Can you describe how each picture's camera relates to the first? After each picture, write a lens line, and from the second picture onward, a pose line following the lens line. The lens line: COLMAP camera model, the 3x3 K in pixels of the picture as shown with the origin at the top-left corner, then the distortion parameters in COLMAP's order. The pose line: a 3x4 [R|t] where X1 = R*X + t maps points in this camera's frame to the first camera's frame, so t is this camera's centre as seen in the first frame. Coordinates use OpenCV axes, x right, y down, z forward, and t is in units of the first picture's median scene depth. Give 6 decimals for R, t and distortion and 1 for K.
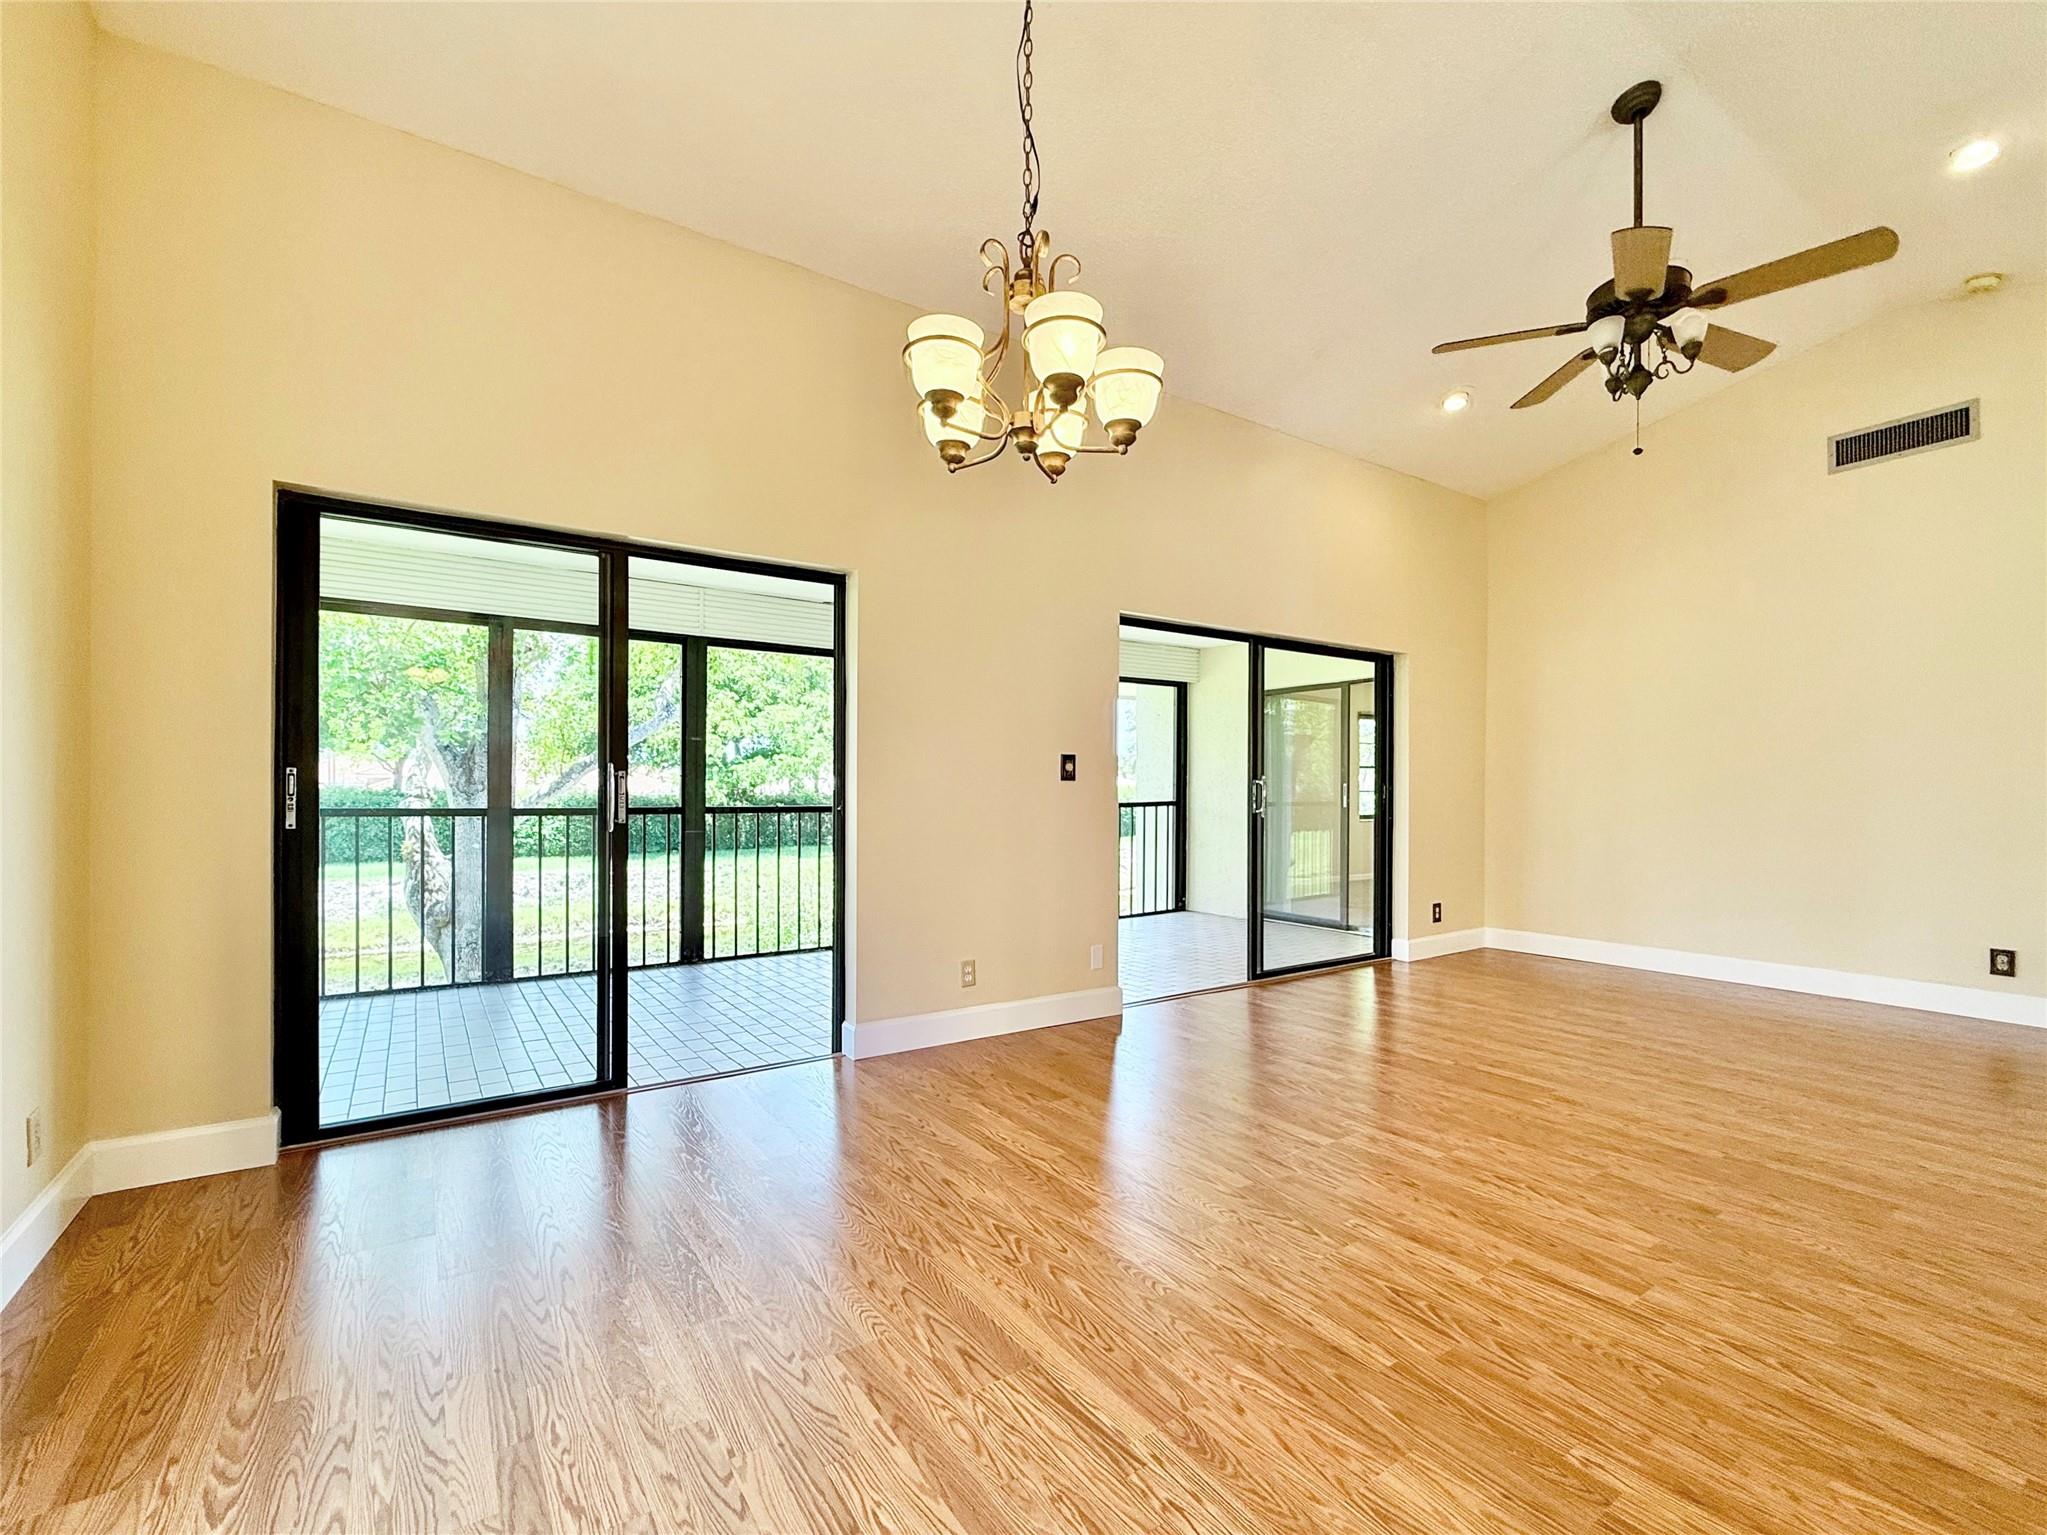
lens RADIAL K [[874.4, 0, 1026.4], [0, 874.4, 788.5], [0, 0, 1]] dist [0.001324, 0.000231]
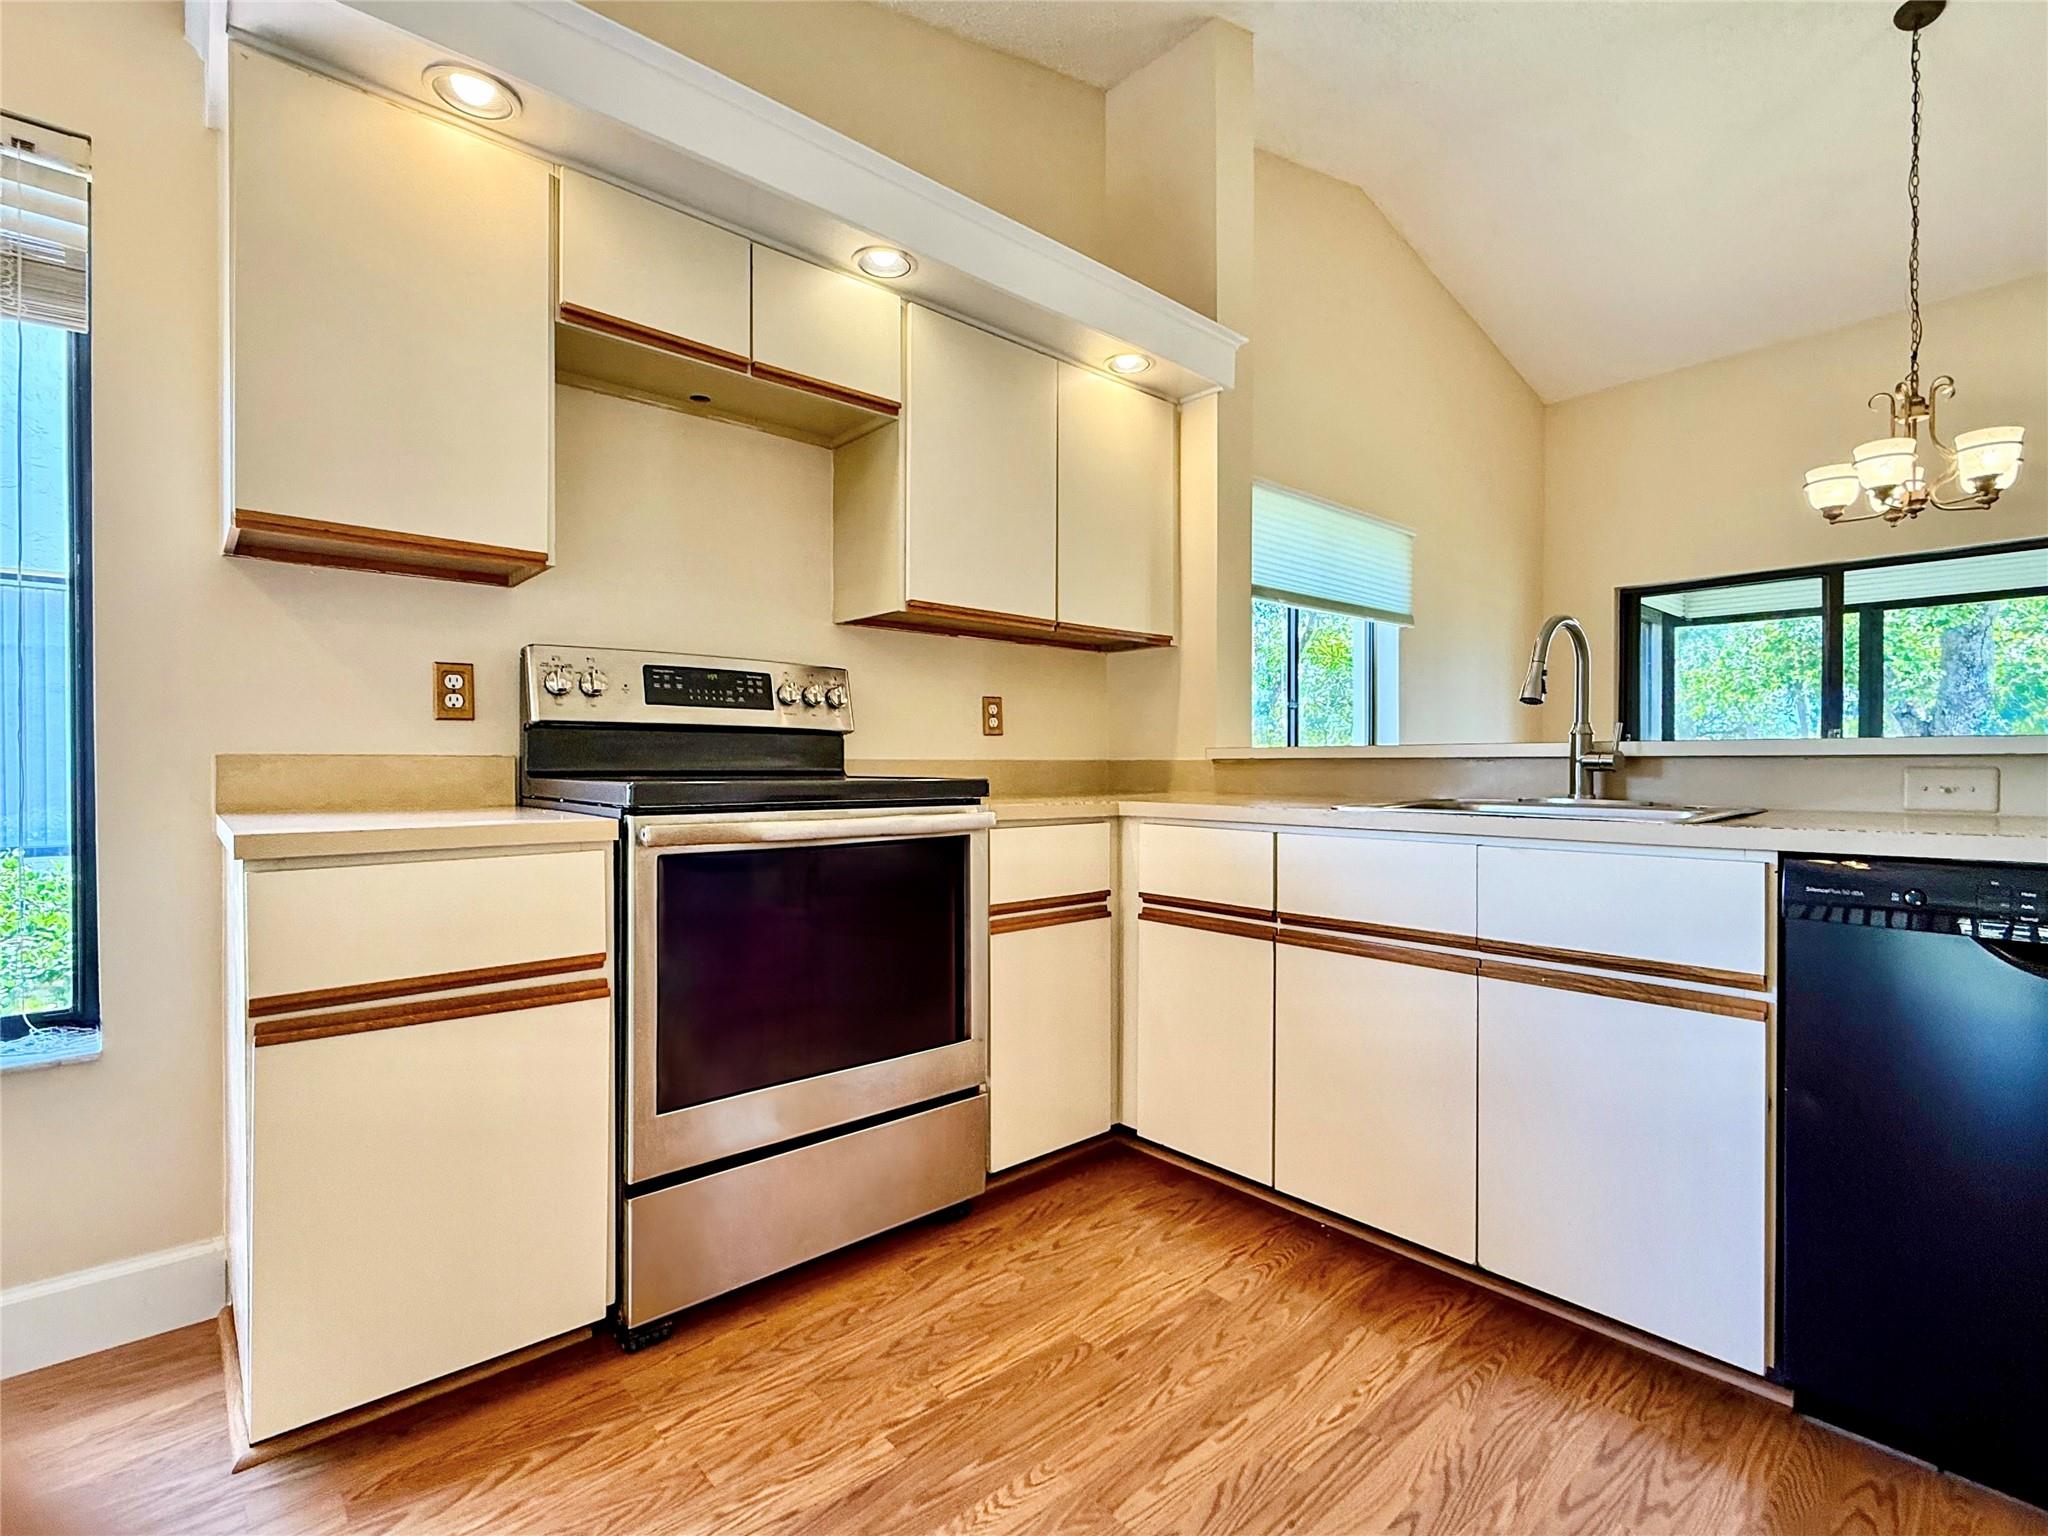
lens RADIAL K [[964.0, 0, 1027.5], [0, 964.0, 768.4], [0, 0, 1]] dist [-0.002434, -0.000215]
pose [[-0.137307, -0.002085, 0.990526, -1.458747], [-0.016492, 0.999864, -0.000181, 0.115324], [-0.990391, -0.016361, -0.137322, 1.477197]]
